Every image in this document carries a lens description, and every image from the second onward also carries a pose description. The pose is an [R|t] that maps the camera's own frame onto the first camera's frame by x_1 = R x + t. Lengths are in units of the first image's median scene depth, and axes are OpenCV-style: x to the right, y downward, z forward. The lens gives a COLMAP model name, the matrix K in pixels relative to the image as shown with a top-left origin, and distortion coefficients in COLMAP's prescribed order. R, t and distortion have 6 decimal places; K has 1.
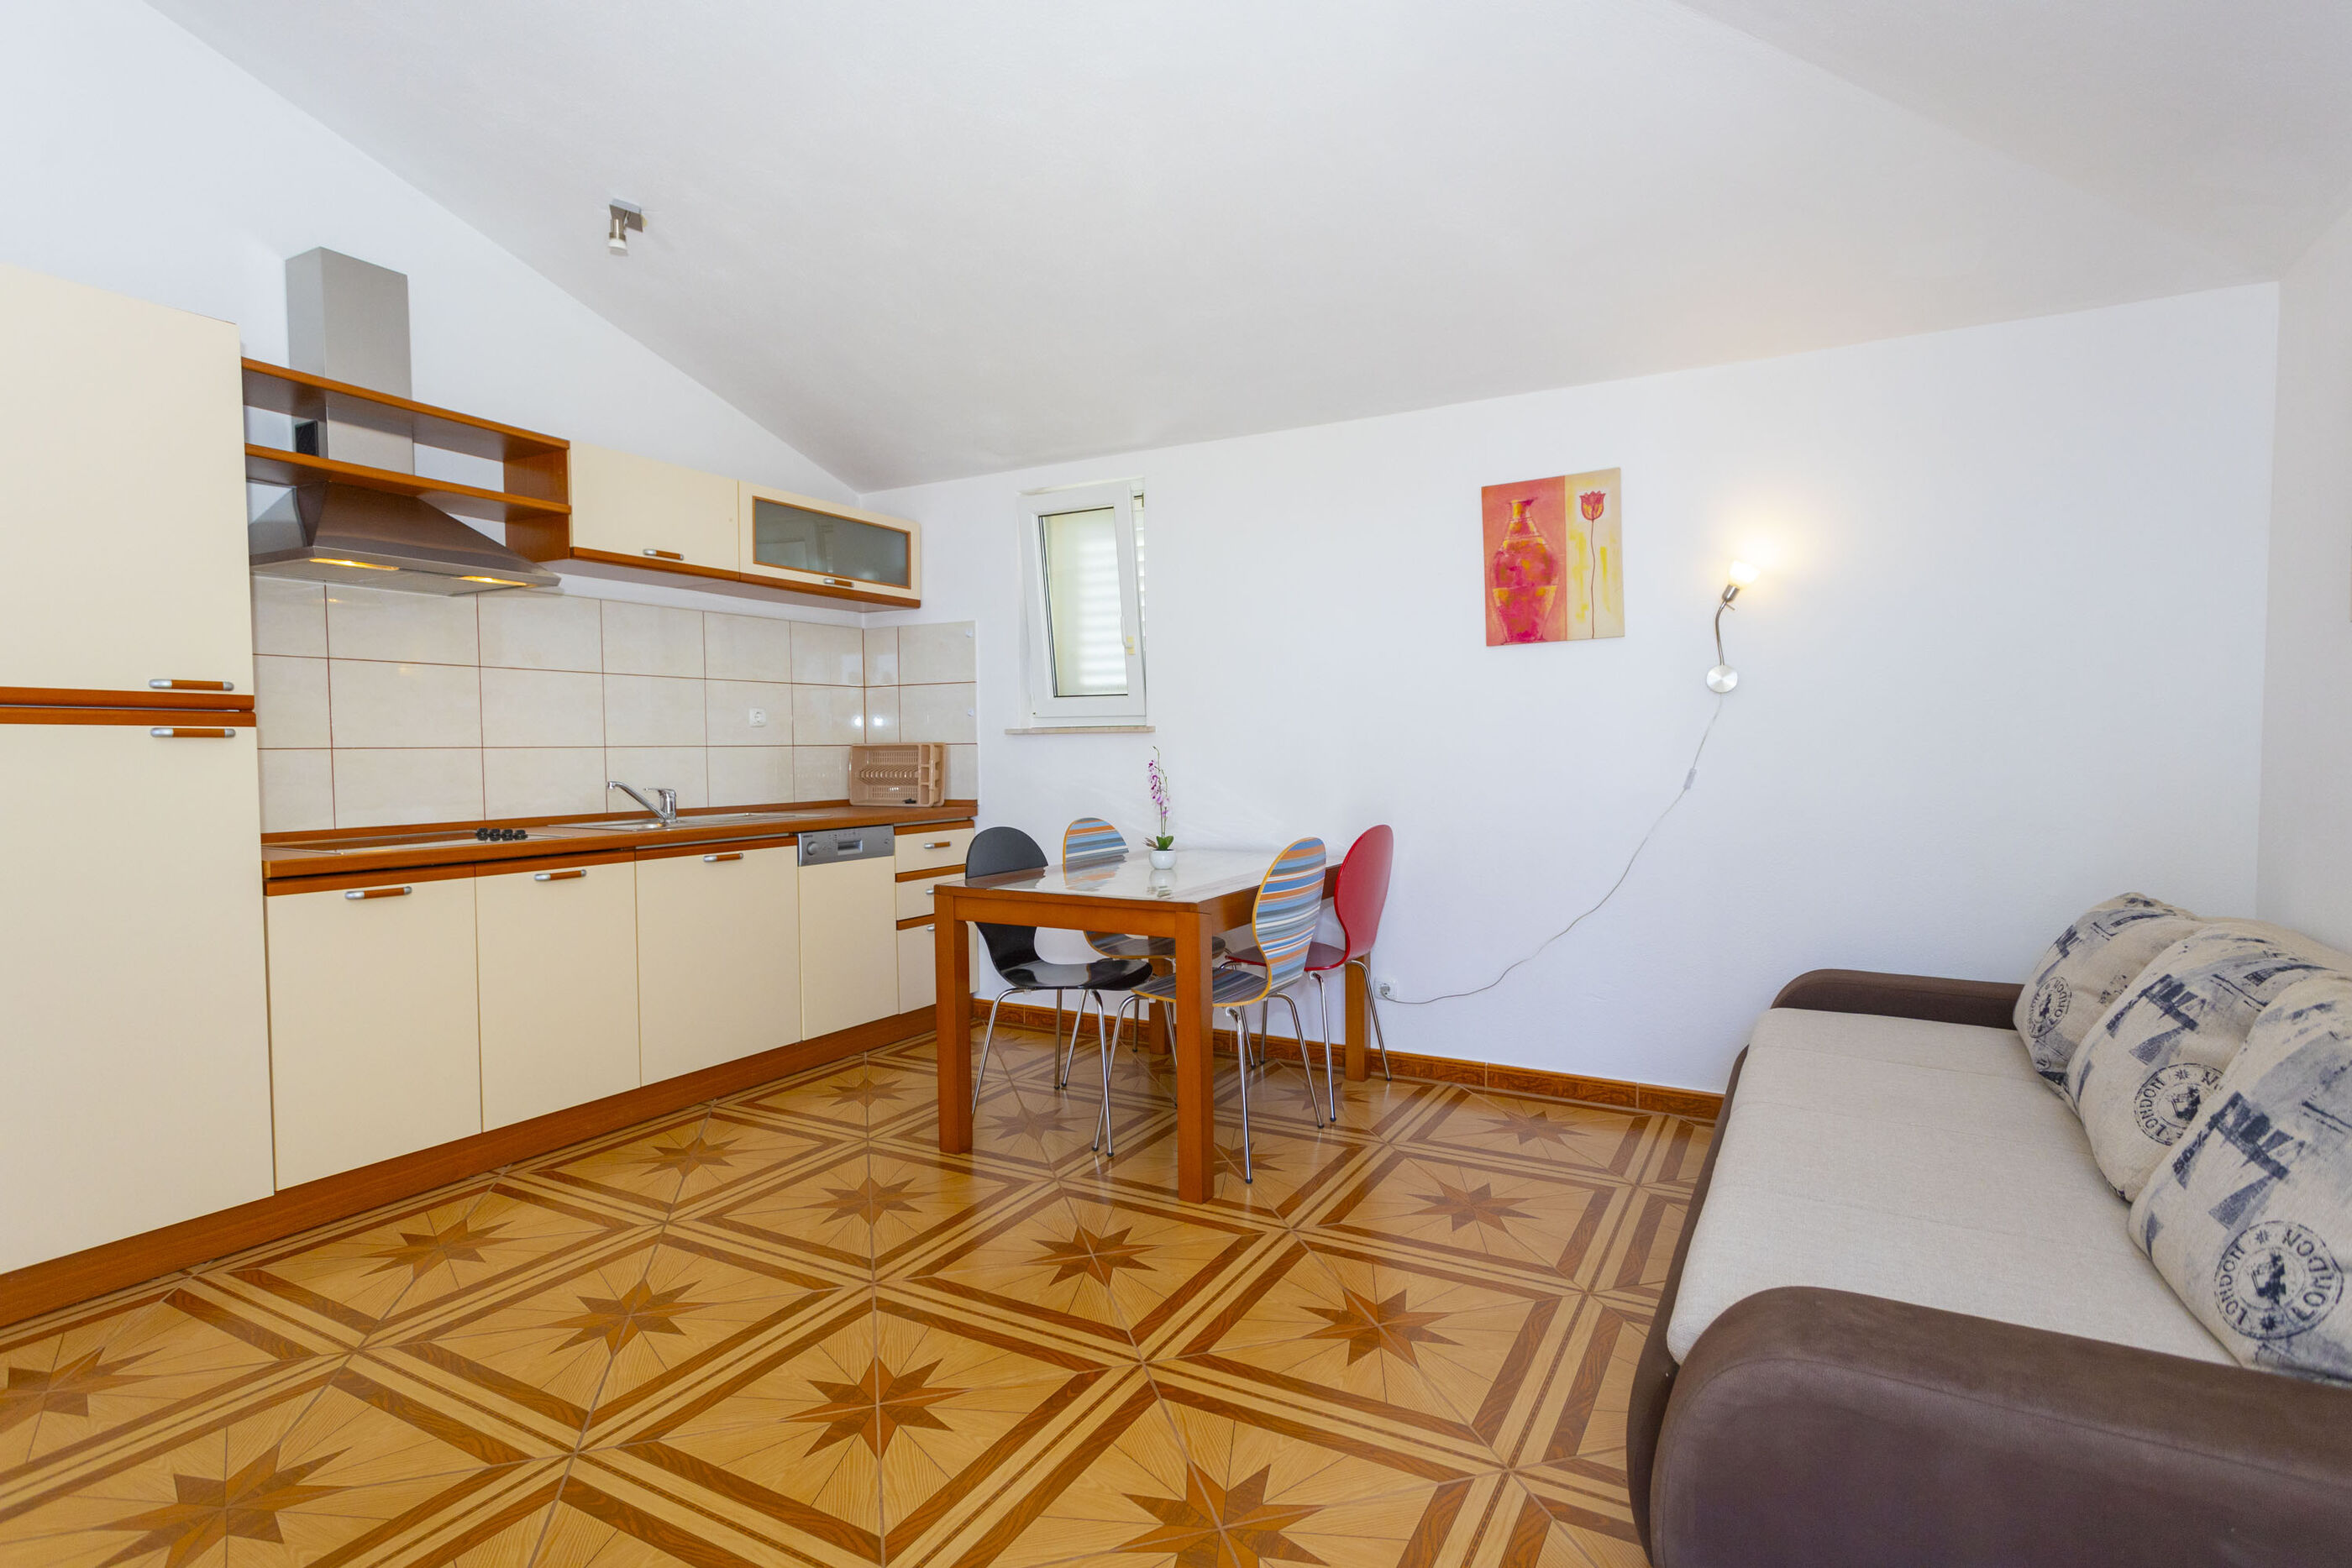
lens RADIAL K [[1149.2, 0, 1210.9], [0, 1149.2, 785.4], [0, 0, 1]] dist [0.001474, 0.001059]
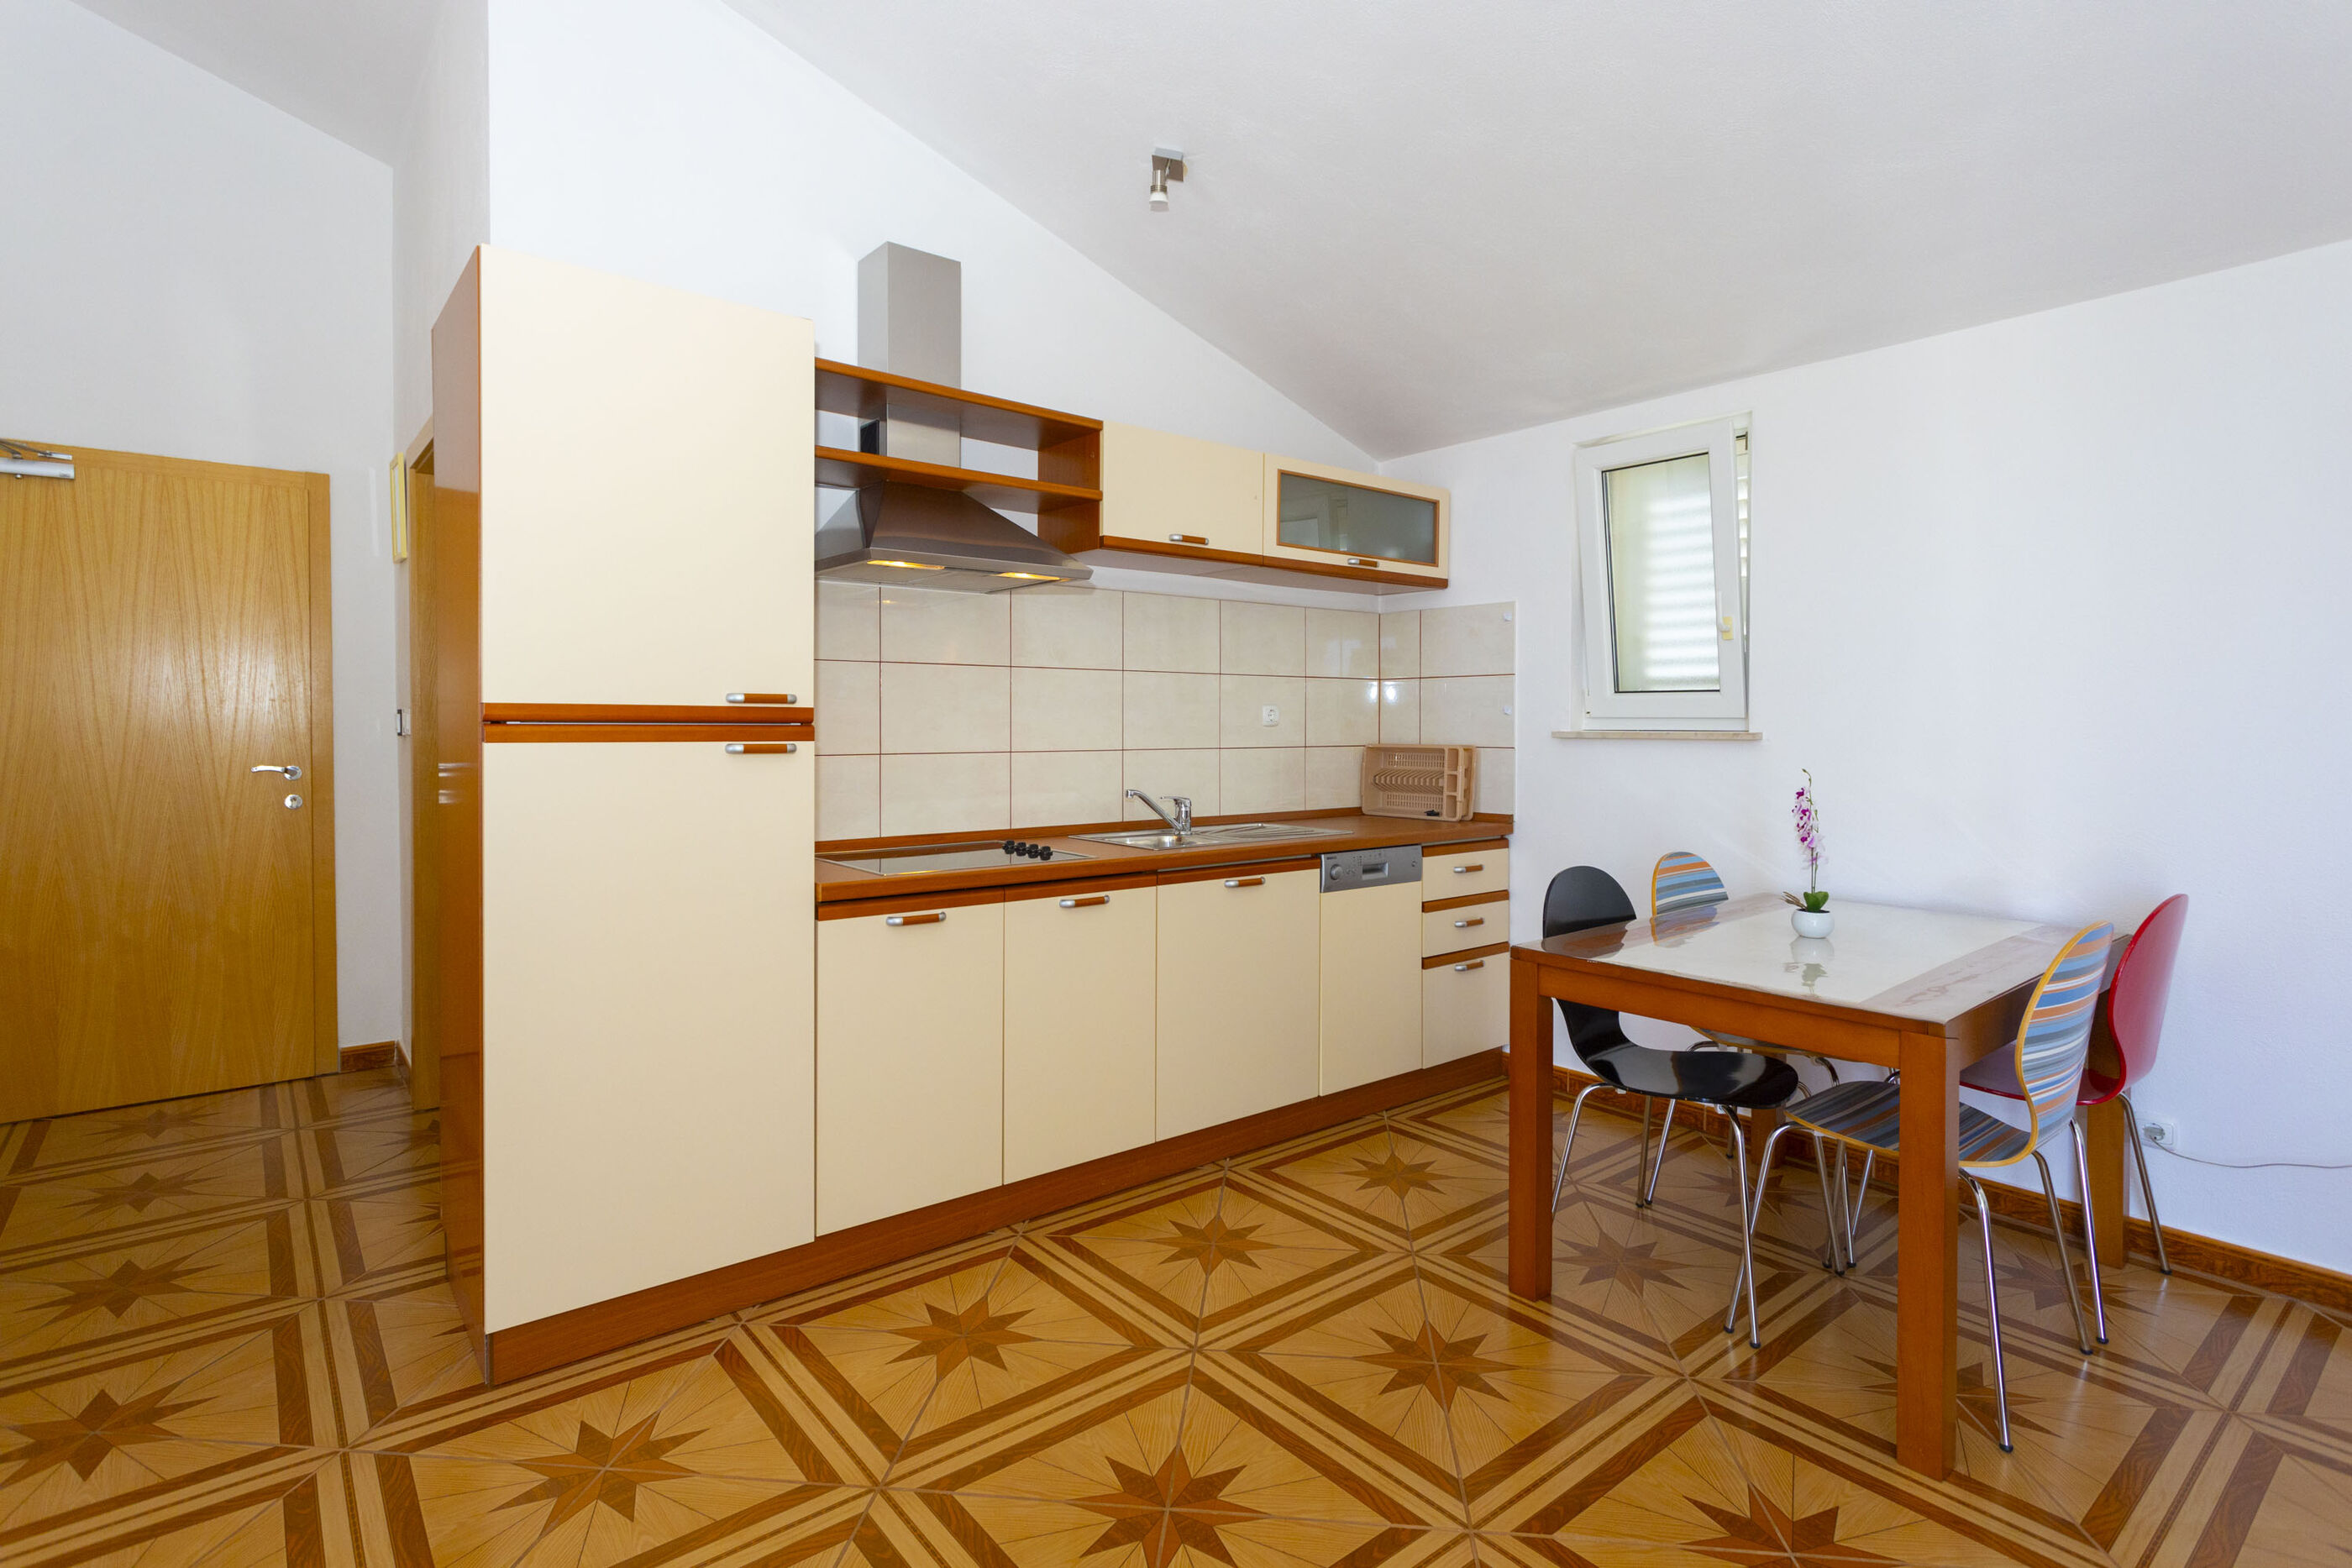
lens RADIAL K [[1154.3, 0, 1183.7], [0, 1154.3, 724.7], [0, 0, 1]] dist [-0.000164, 0.000460]
pose [[0.921717, 0.013536, -0.387627, -0.127953], [-0.024772, 0.999405, -0.024004, -0.034345], [0.387071, 0.031727, 0.921504, 0.170665]]
